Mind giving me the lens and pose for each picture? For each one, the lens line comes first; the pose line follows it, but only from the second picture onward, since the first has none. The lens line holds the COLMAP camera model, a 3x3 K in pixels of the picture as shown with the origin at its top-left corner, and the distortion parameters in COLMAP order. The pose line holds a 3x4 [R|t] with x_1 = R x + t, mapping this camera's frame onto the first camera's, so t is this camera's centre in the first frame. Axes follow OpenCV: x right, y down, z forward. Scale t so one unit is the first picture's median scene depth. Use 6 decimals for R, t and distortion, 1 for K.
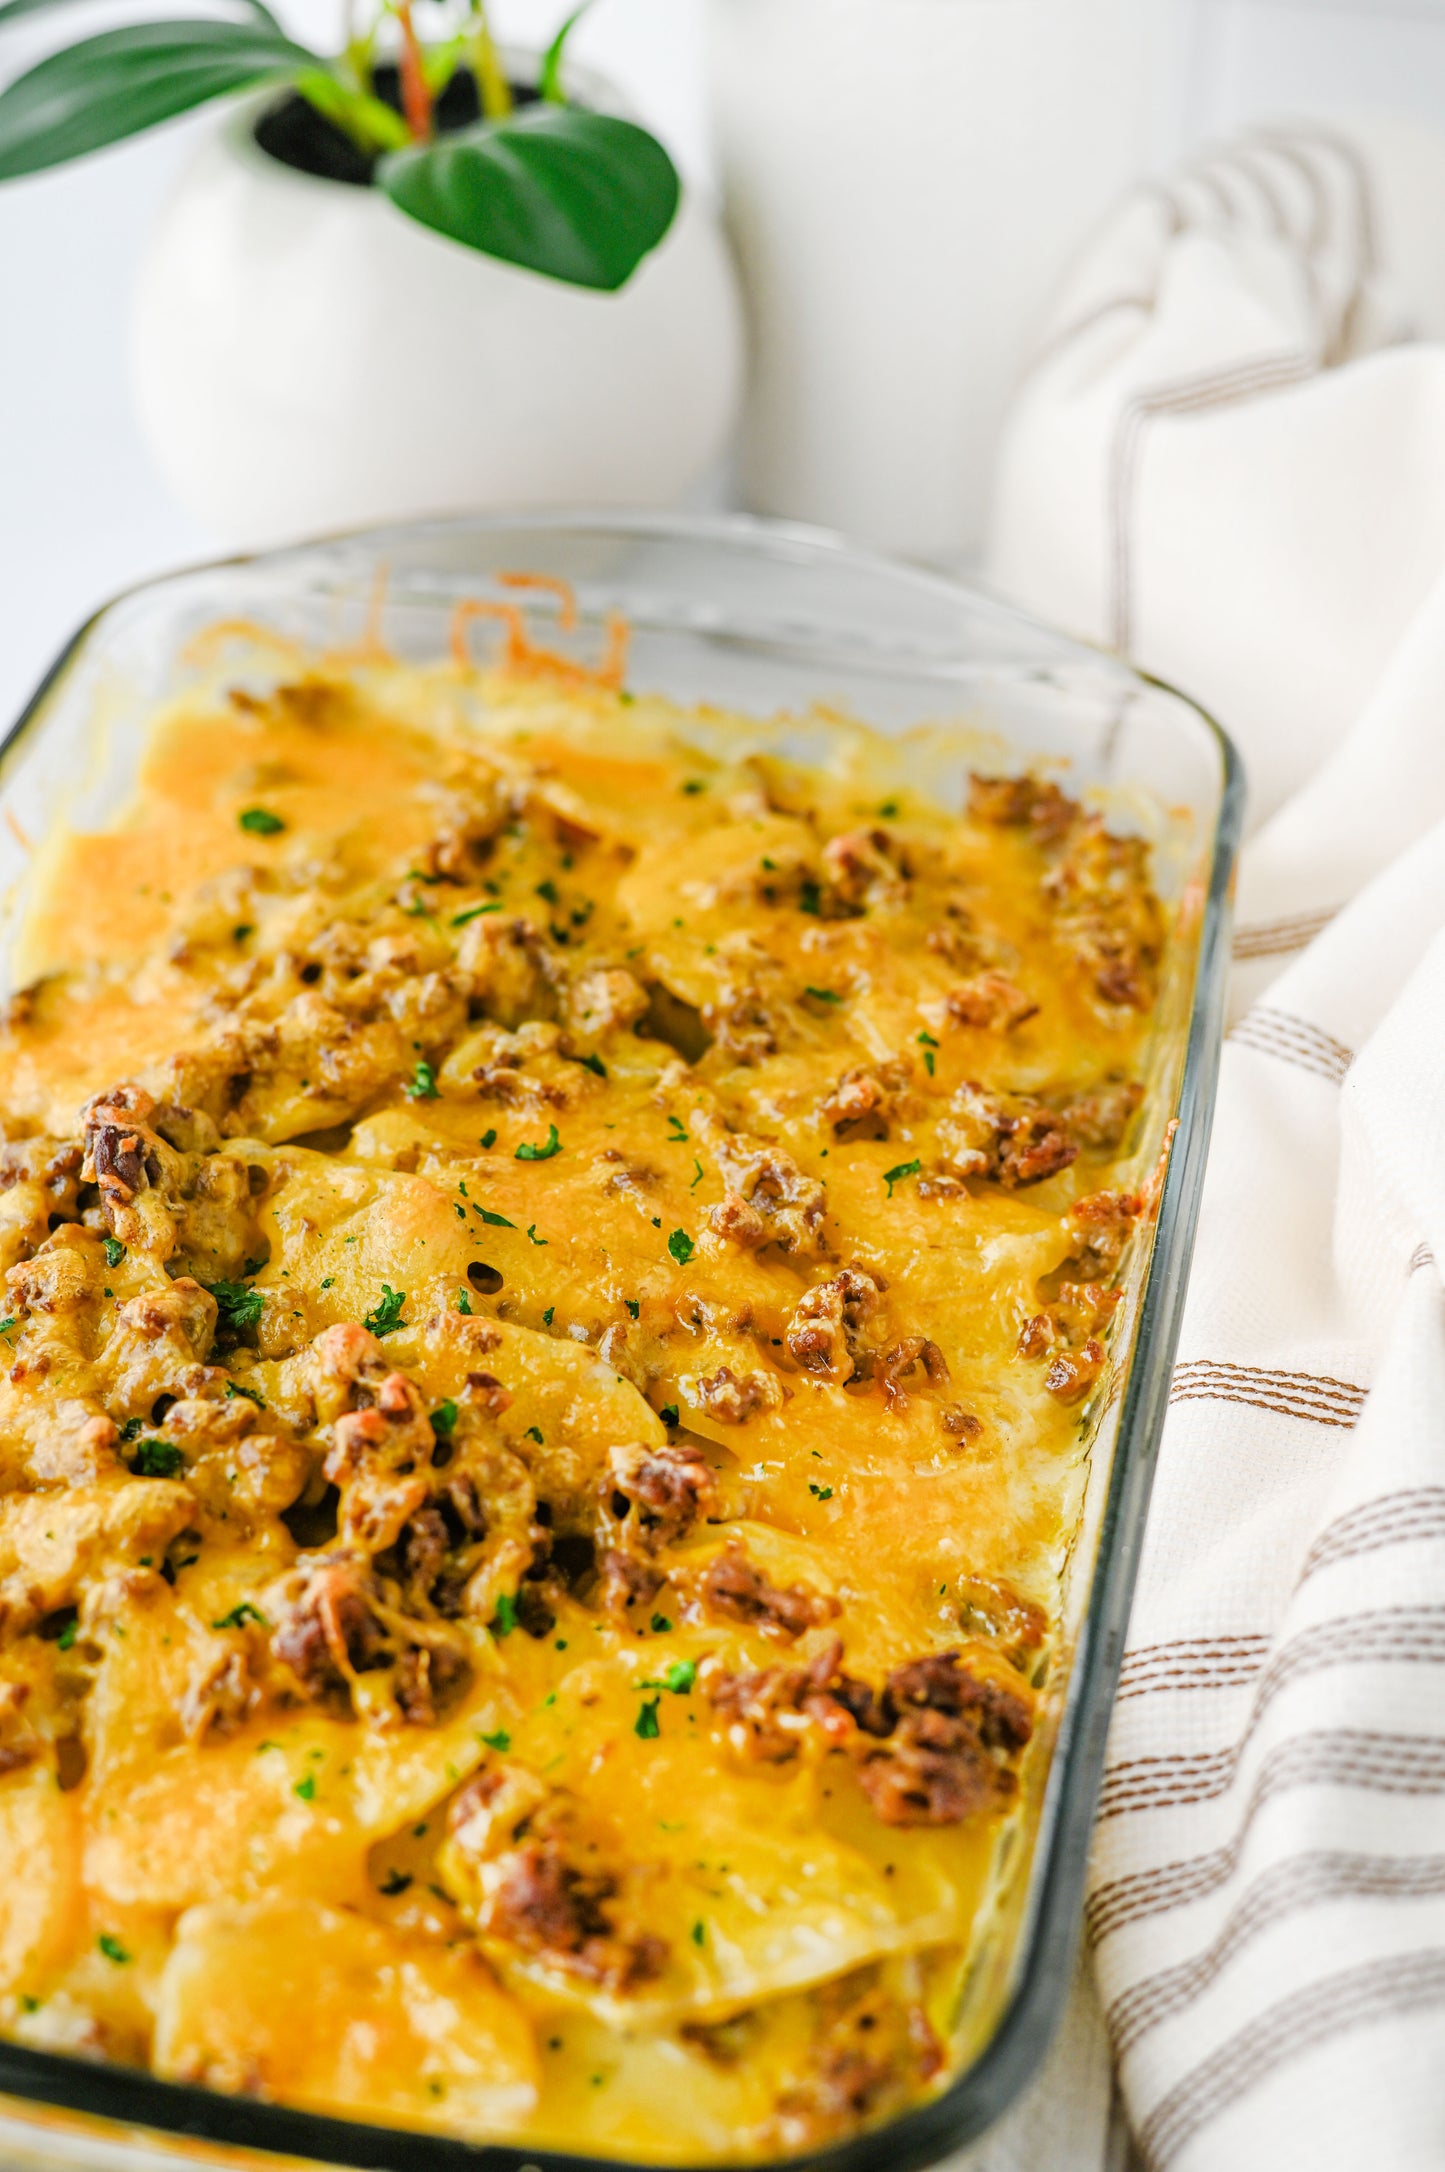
lens RADIAL K [[3455.1, 0, 726.1], [0, 3455.1, 1047.8], [0, 0, 1]] dist [-0.159685, 0.008592]
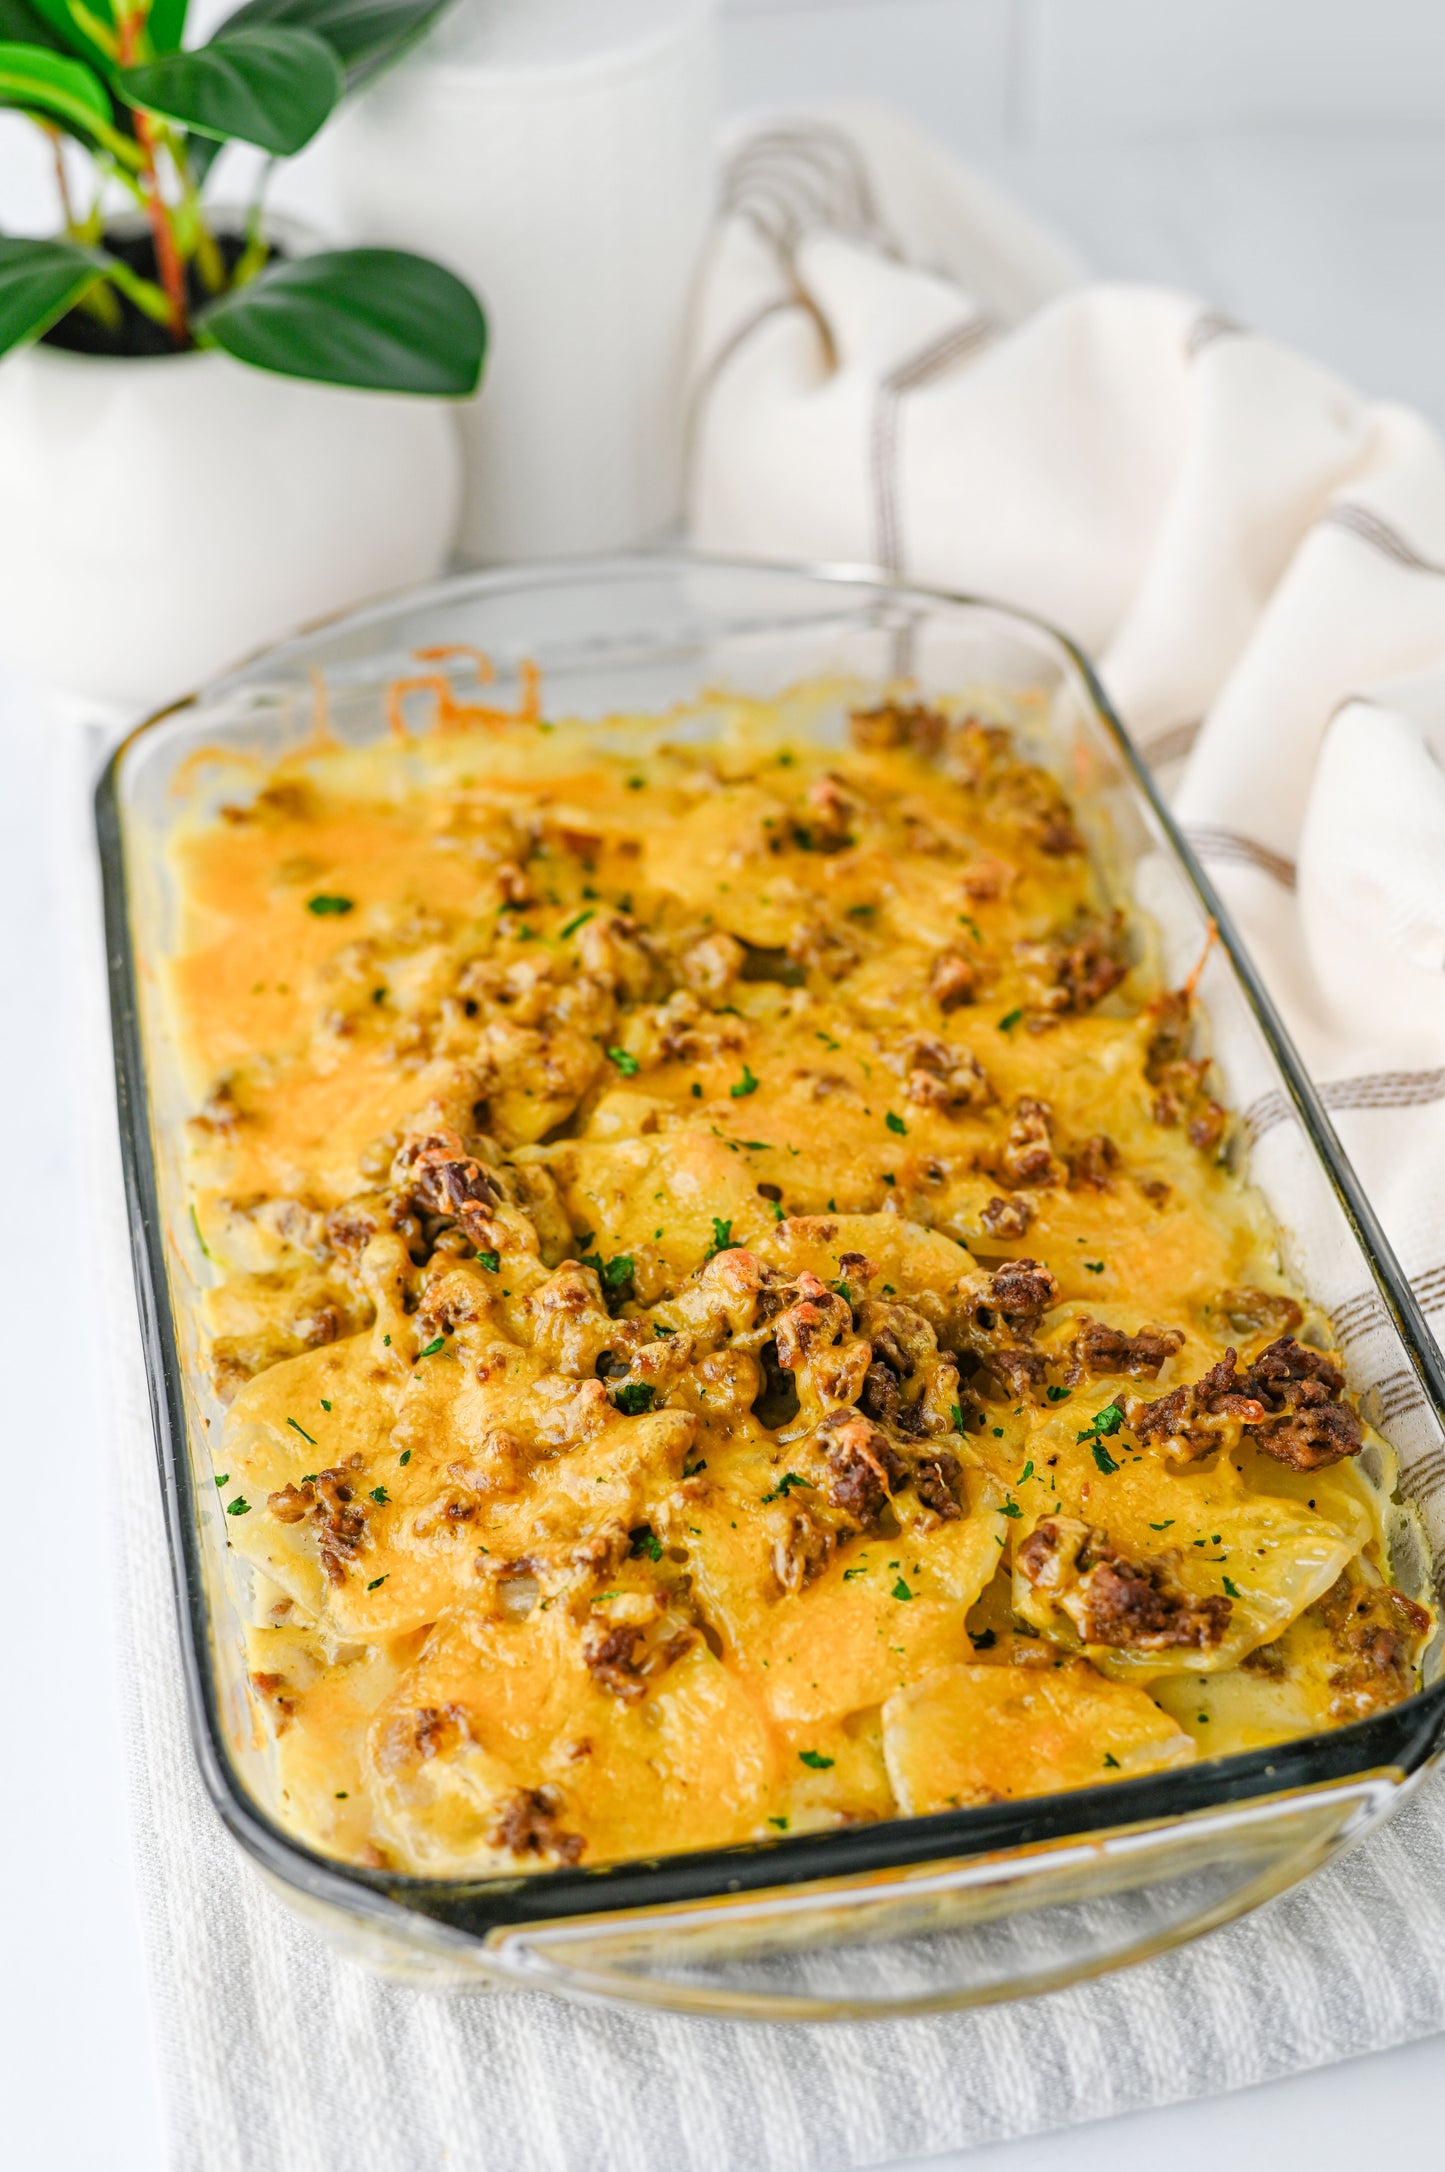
lens RADIAL K [[3370.8, 0, 722.5], [0, 3370.8, 1086.0], [0, 0, 1]] dist [-0.144413, 0.035086]
pose [[0.915900, -0.285293, 0.282373, -0.425373], [0.277453, 0.958310, 0.068279, -0.057939], [-0.290081, 0.015808, 0.956872, -0.152028]]
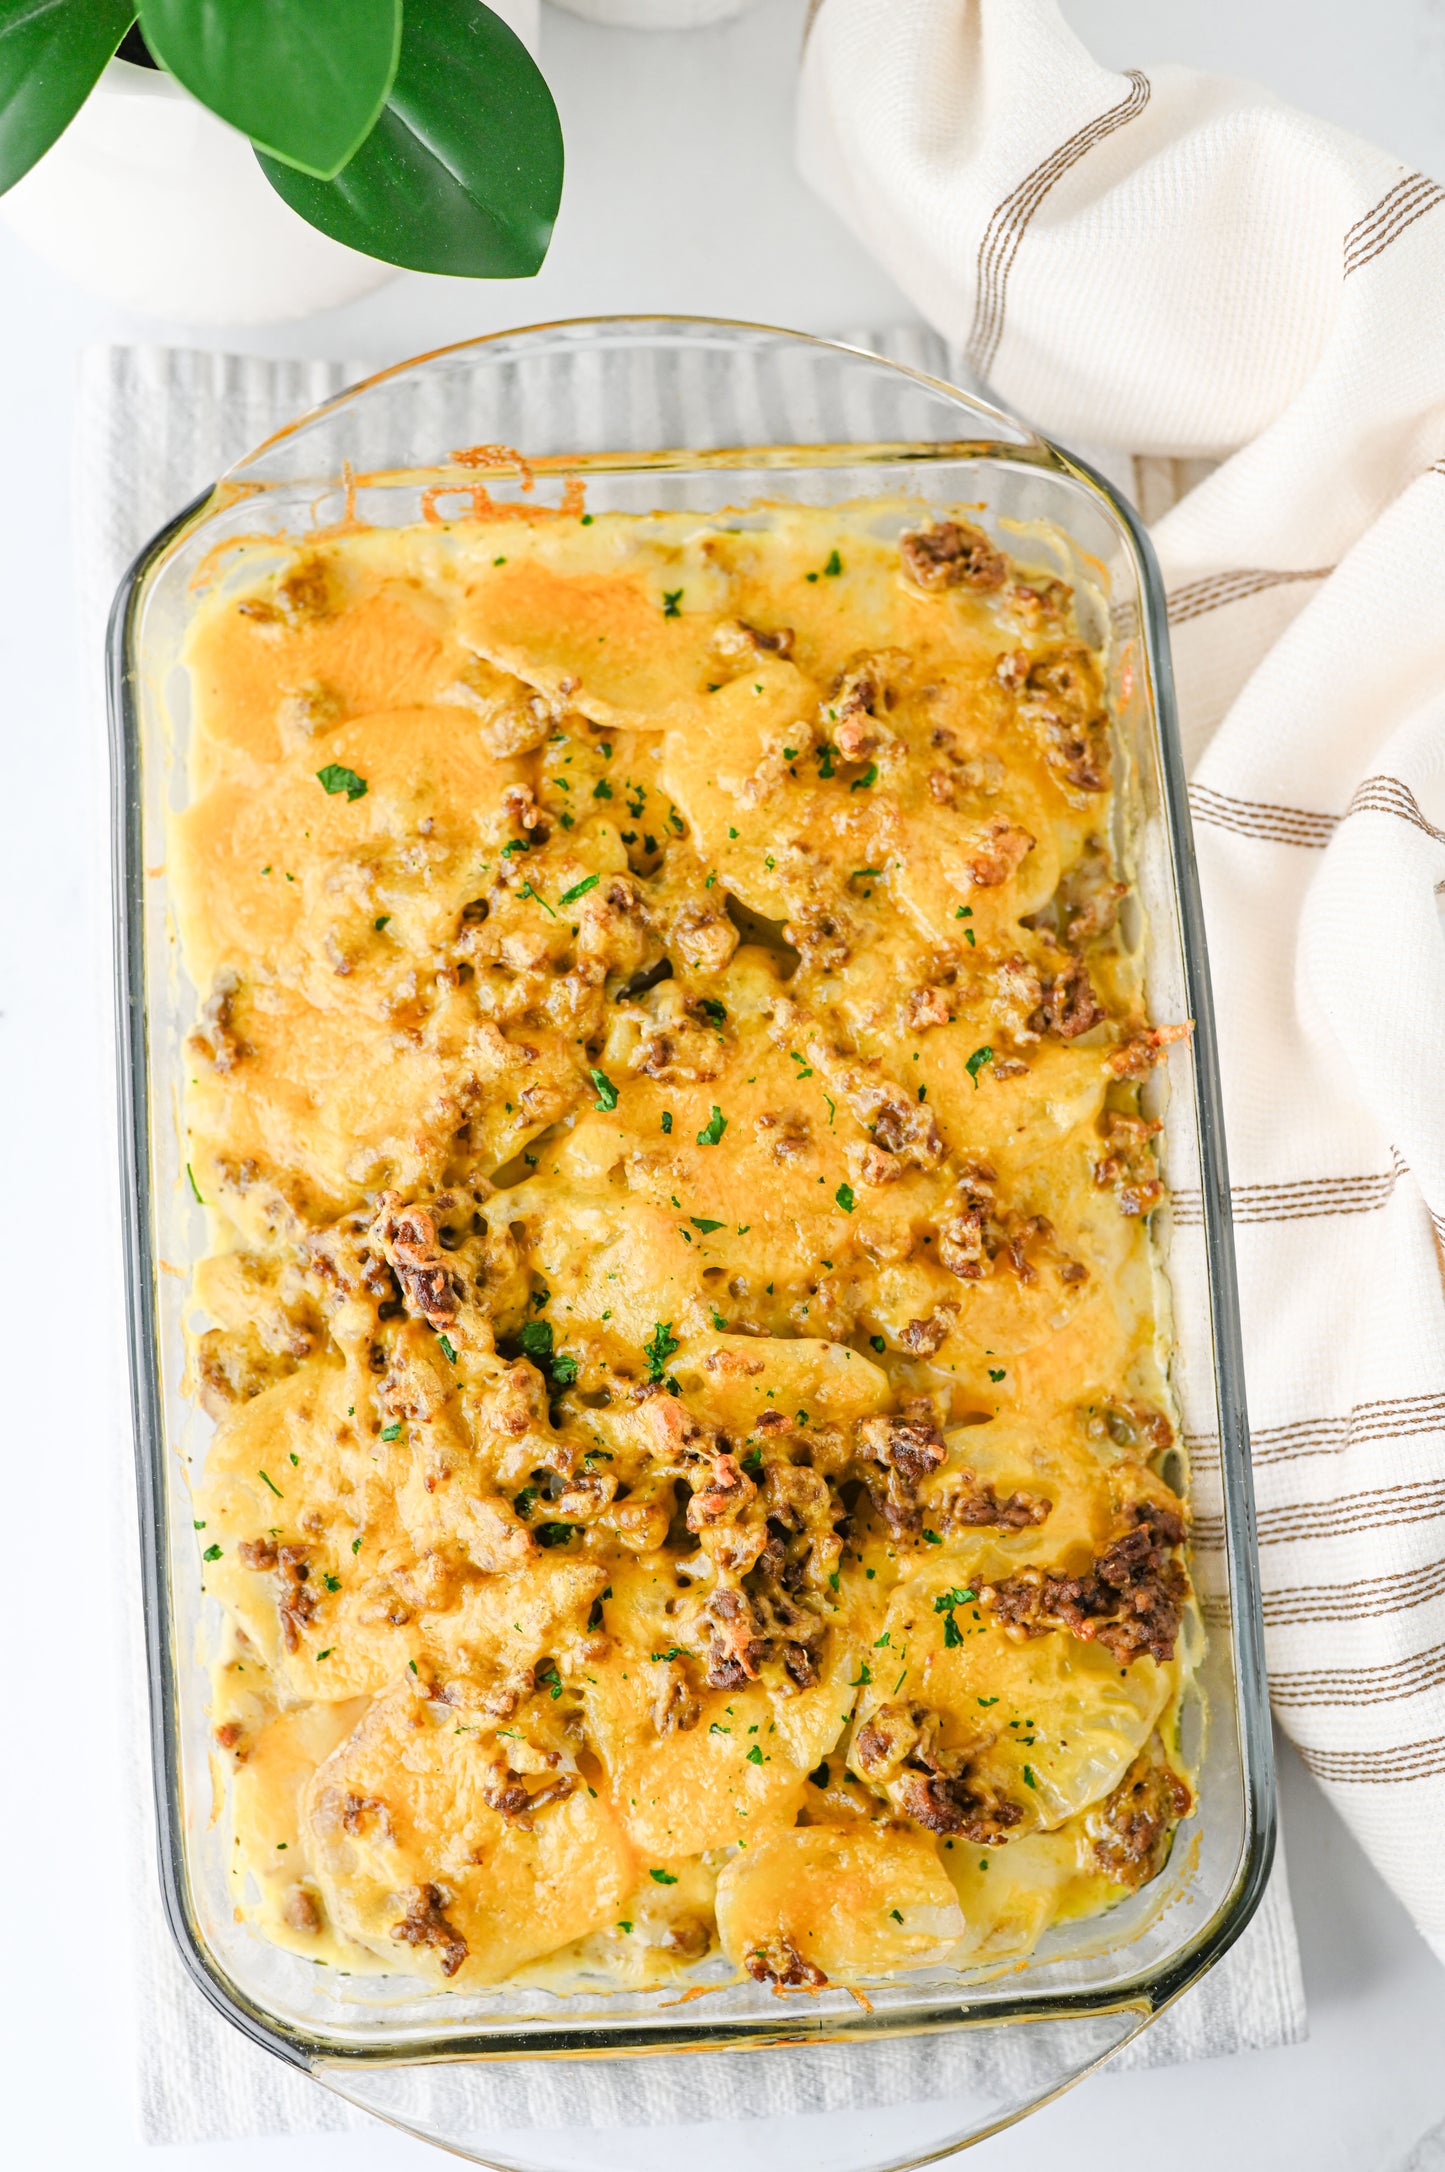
lens RADIAL K [[3370.8, 0, 722.5], [0, 3370.8, 1086.0], [0, 0, 1]] dist [-0.144413, 0.035086]
pose [[0.961747, -0.268062, 0.056444, -0.124757], [0.163588, 0.727271, 0.666571, -0.878451], [-0.219732, -0.631839, 0.743302, 0.075390]]
